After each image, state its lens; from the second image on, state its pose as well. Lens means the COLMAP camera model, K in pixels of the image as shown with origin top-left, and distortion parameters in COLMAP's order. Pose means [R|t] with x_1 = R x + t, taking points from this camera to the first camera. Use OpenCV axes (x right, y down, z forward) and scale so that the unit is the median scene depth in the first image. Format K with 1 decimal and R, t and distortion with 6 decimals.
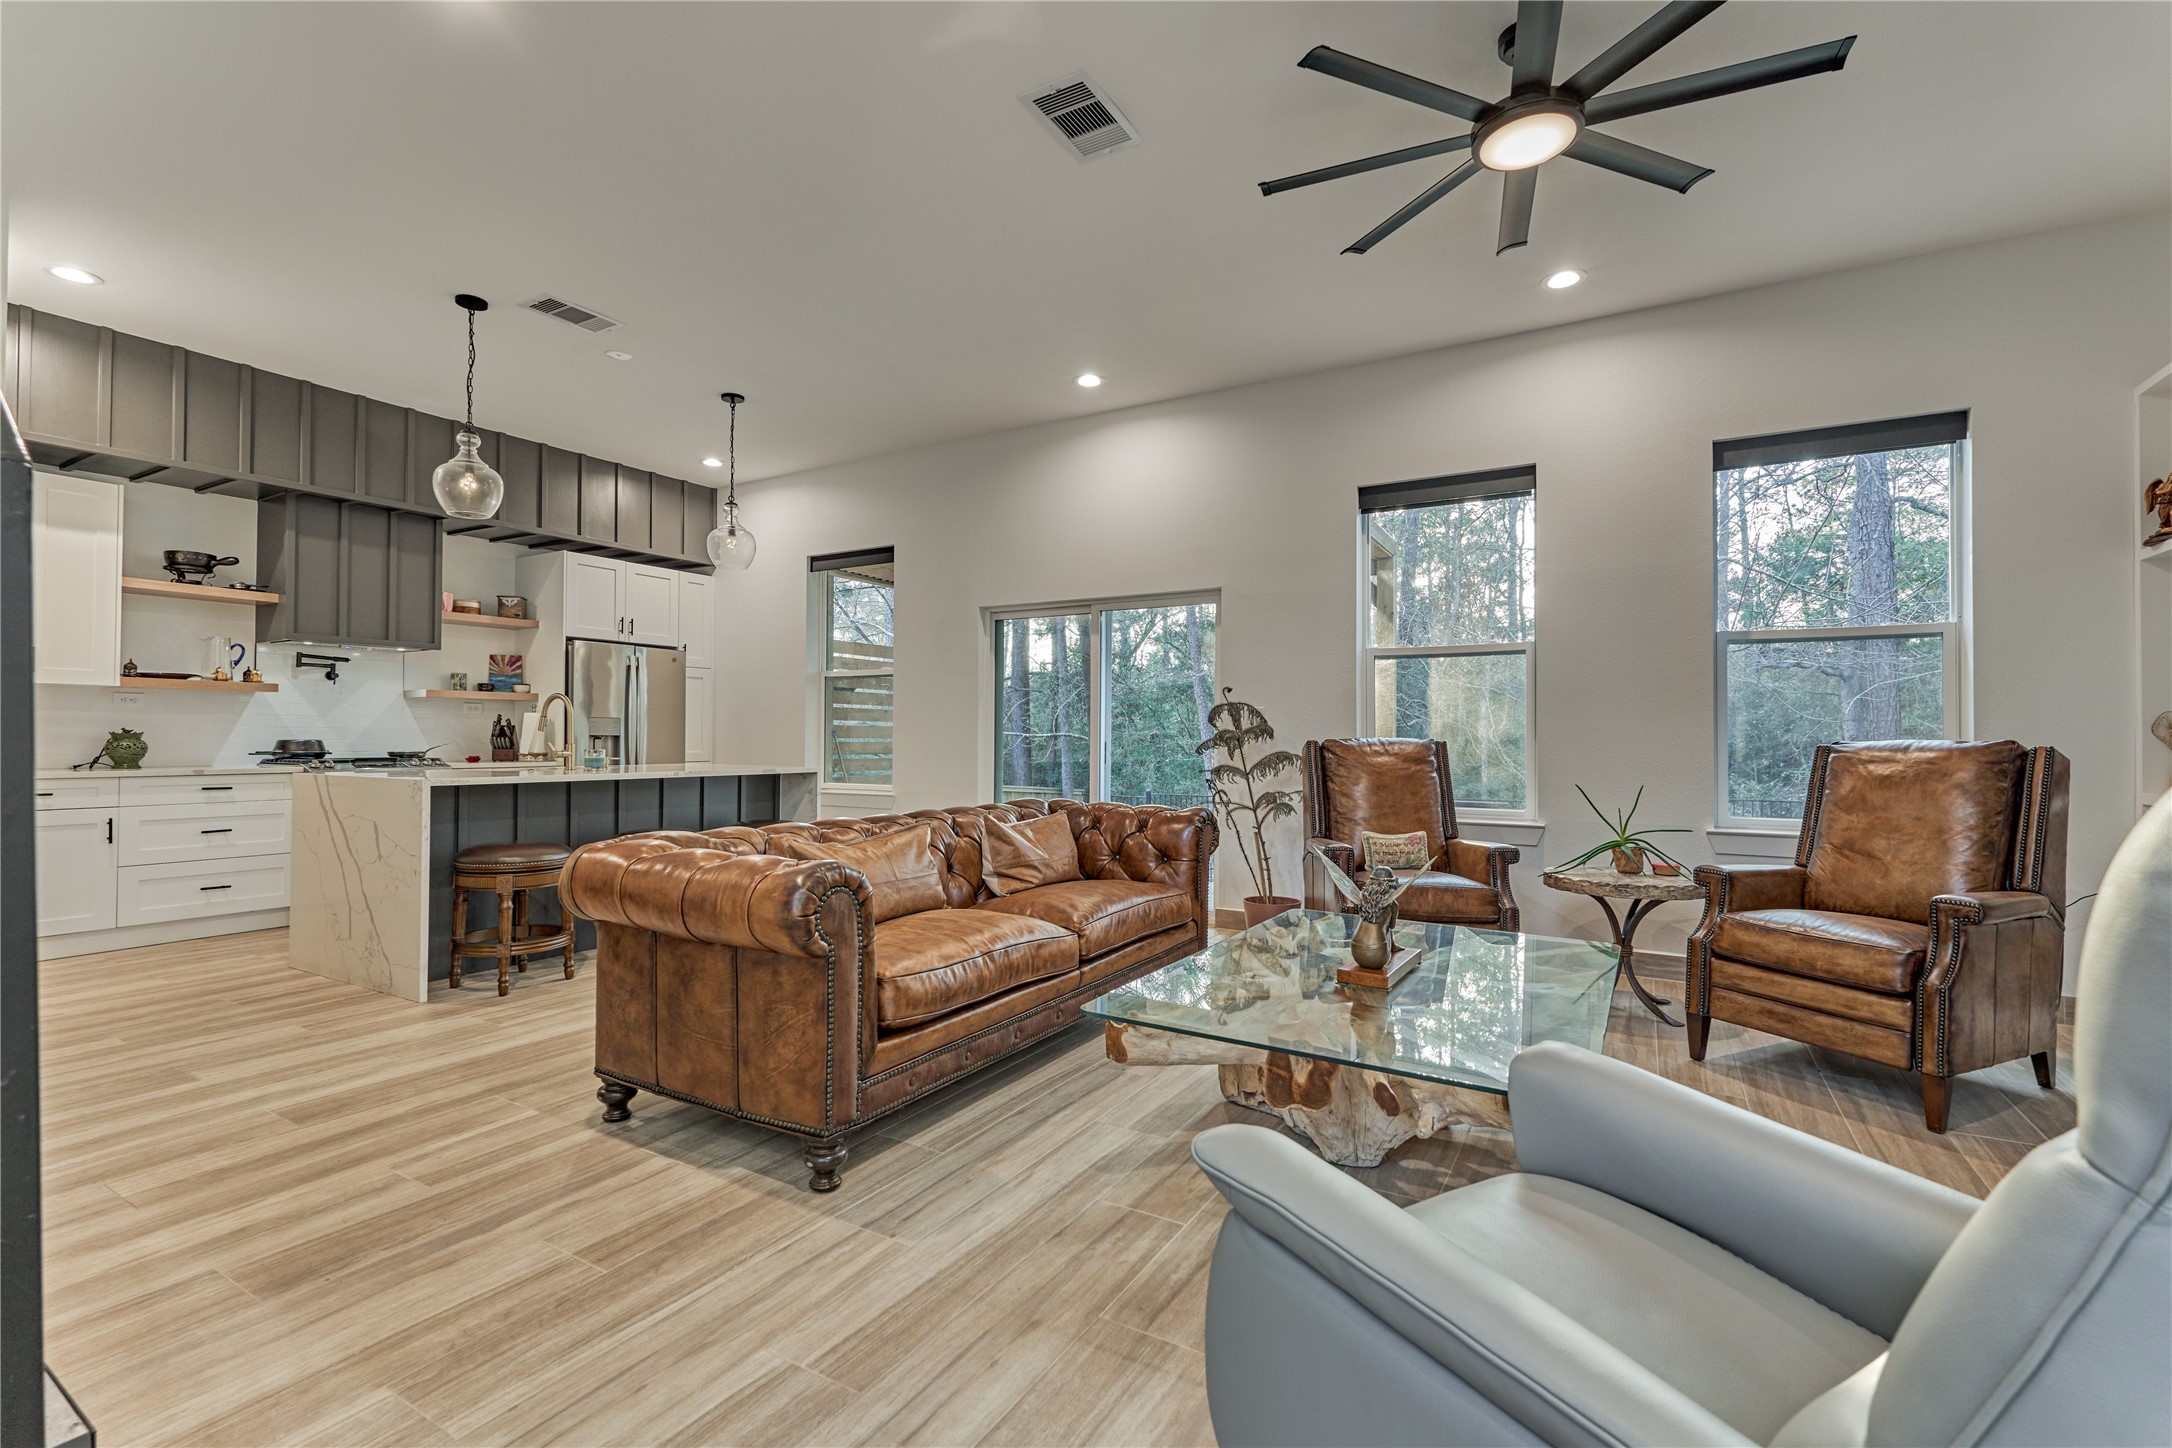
lens RADIAL K [[948.1, 0, 1092.9], [0, 948.1, 735.3], [0, 0, 1]] dist [-0.003264, -0.000224]
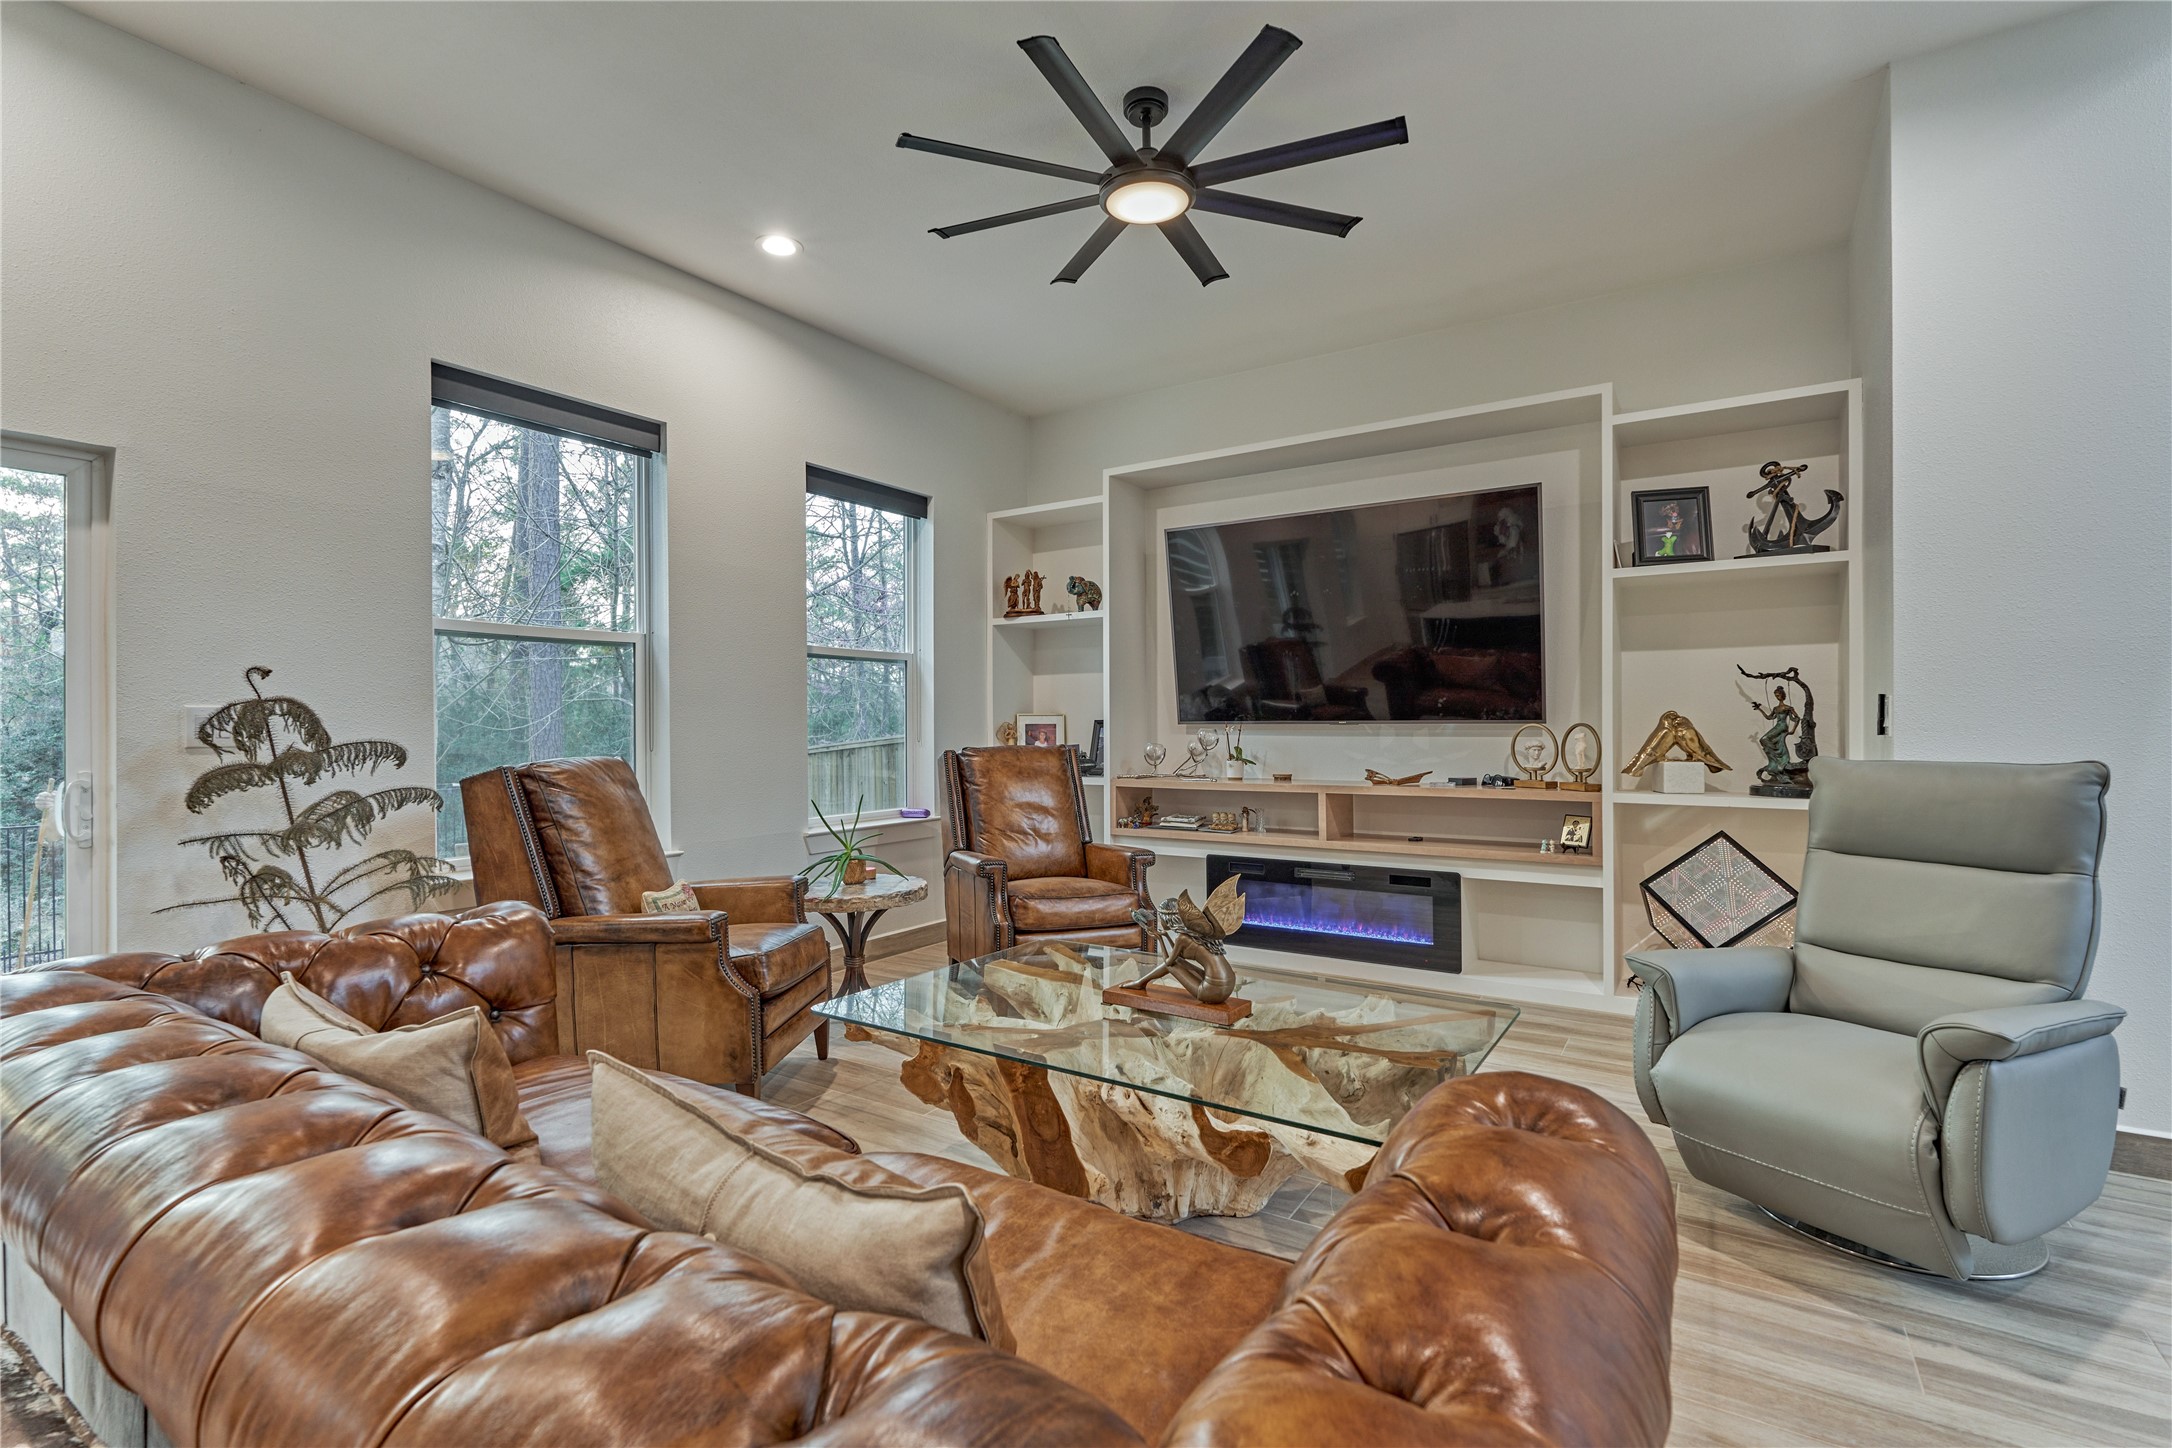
lens RADIAL K [[982.7, 0, 1097.4], [0, 982.7, 717.1], [0, 0, 1]] dist [0.000924, -0.000487]
pose [[0.046910, 0.004800, 0.998888, -0.477145], [0.007601, 0.999958, -0.005162, -0.024340], [-0.998870, 0.007835, 0.046872, 0.723979]]
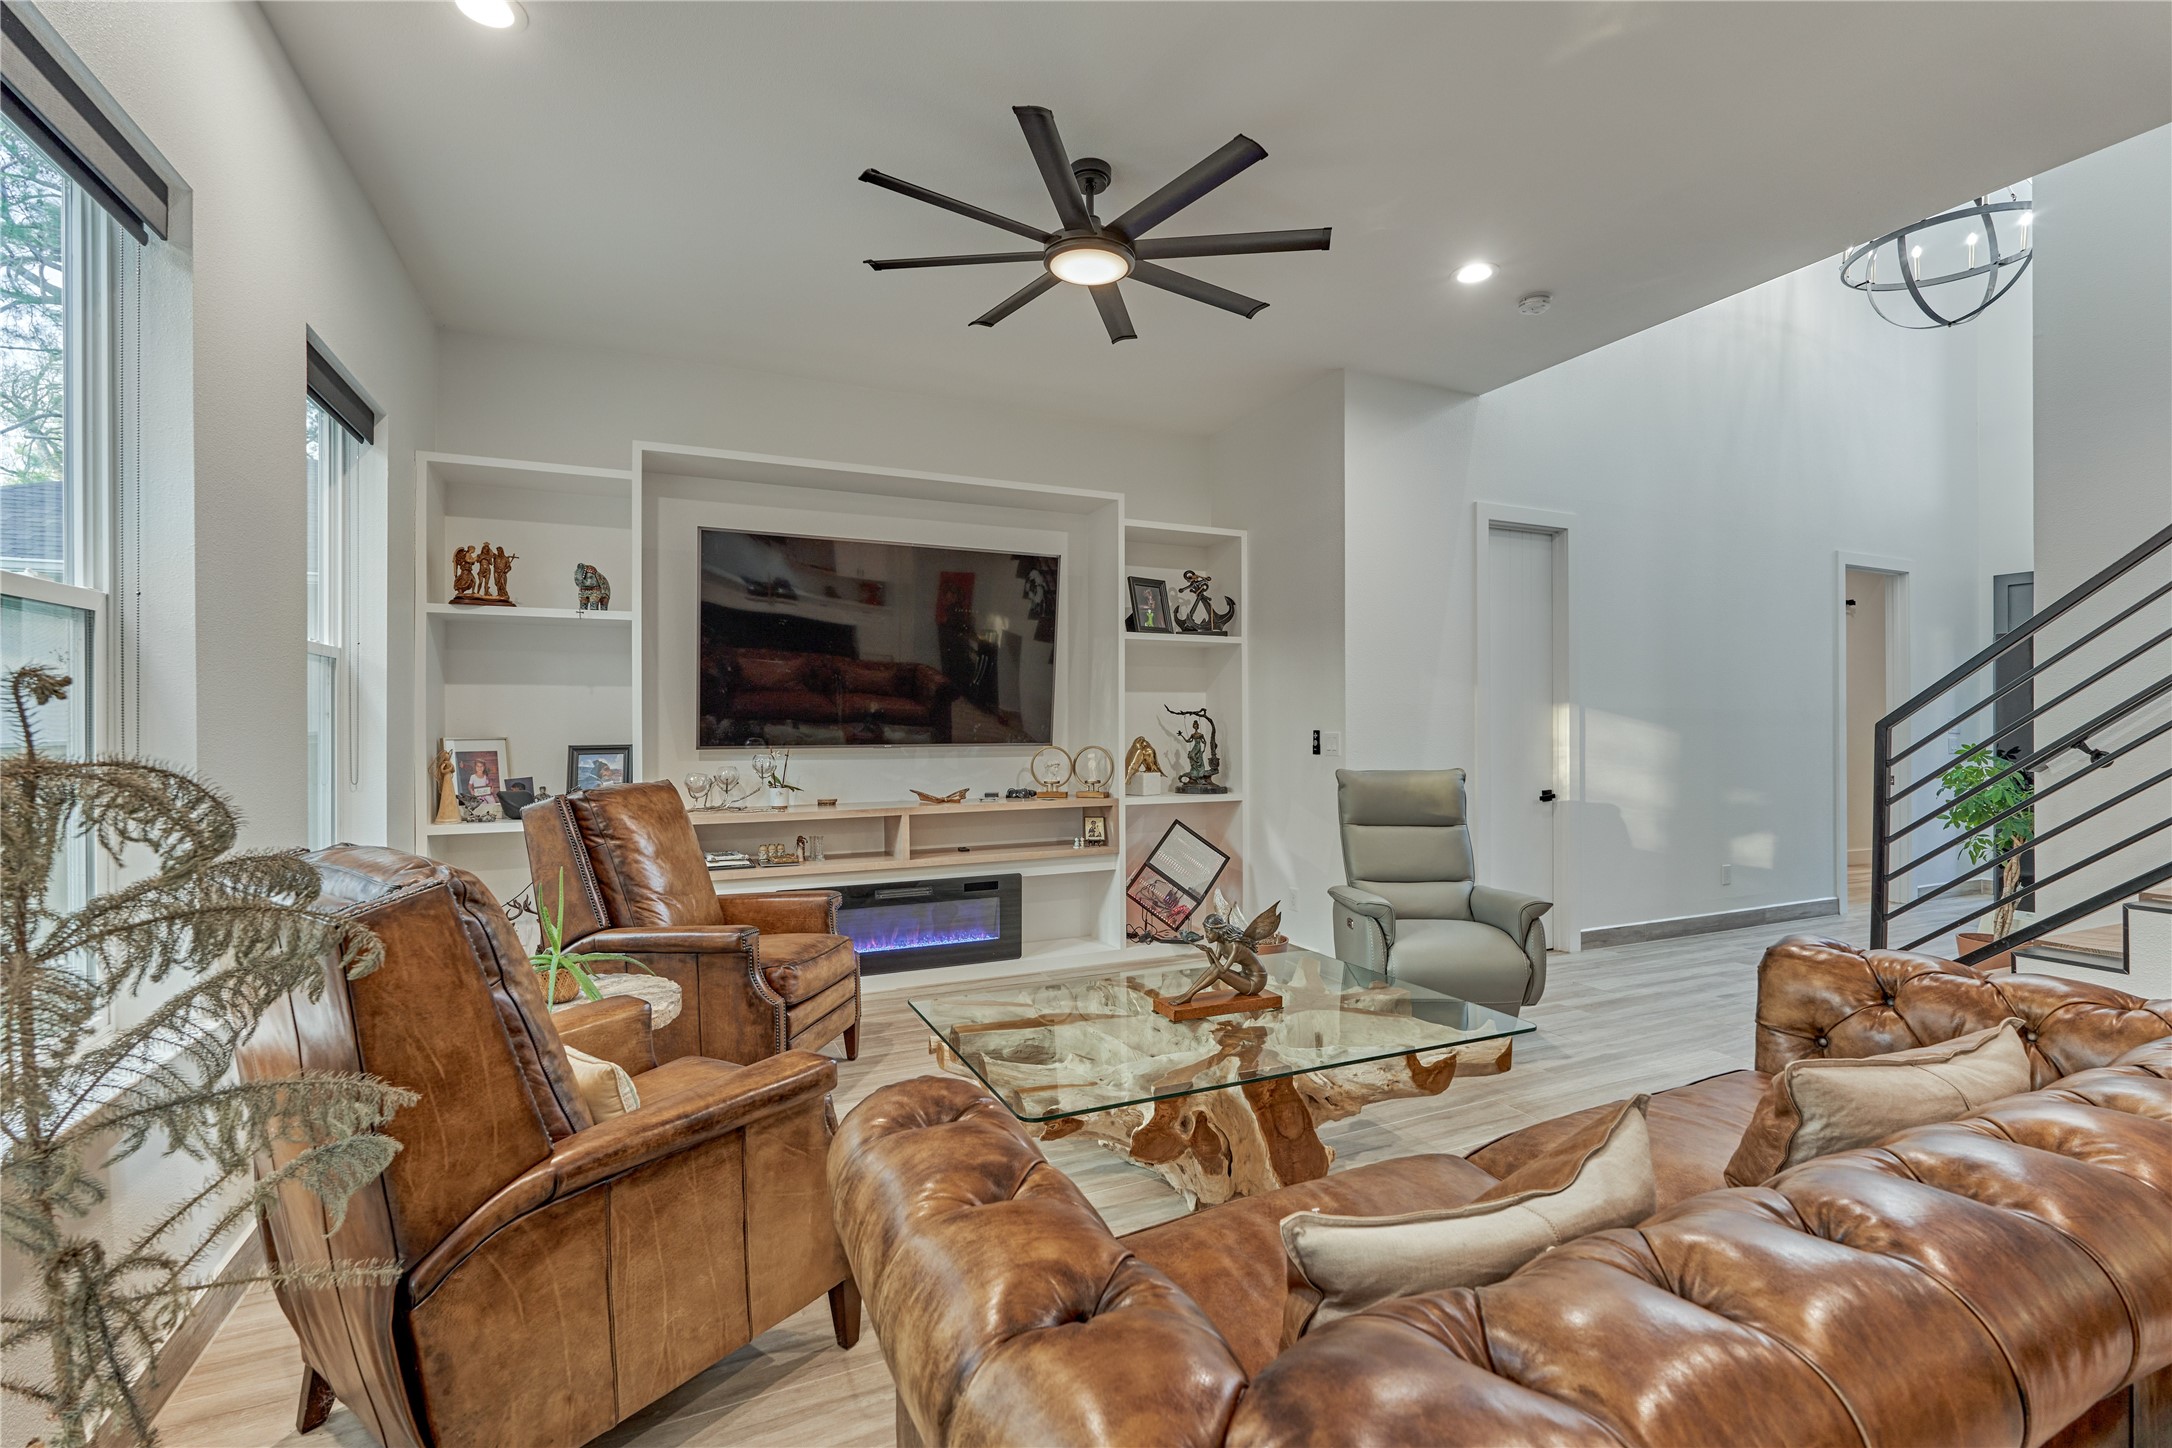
lens RADIAL K [[948.1, 0, 1083.2], [0, 948.1, 724.4], [0, 0, 1]] dist [-0.003264, -0.000224]
pose [[-0.812902, 0.000791, 0.582401, -0.142811], [0.002968, 0.999992, 0.002785, -0.055393], [-0.582394, 0.003993, -0.812897, 1.387660]]
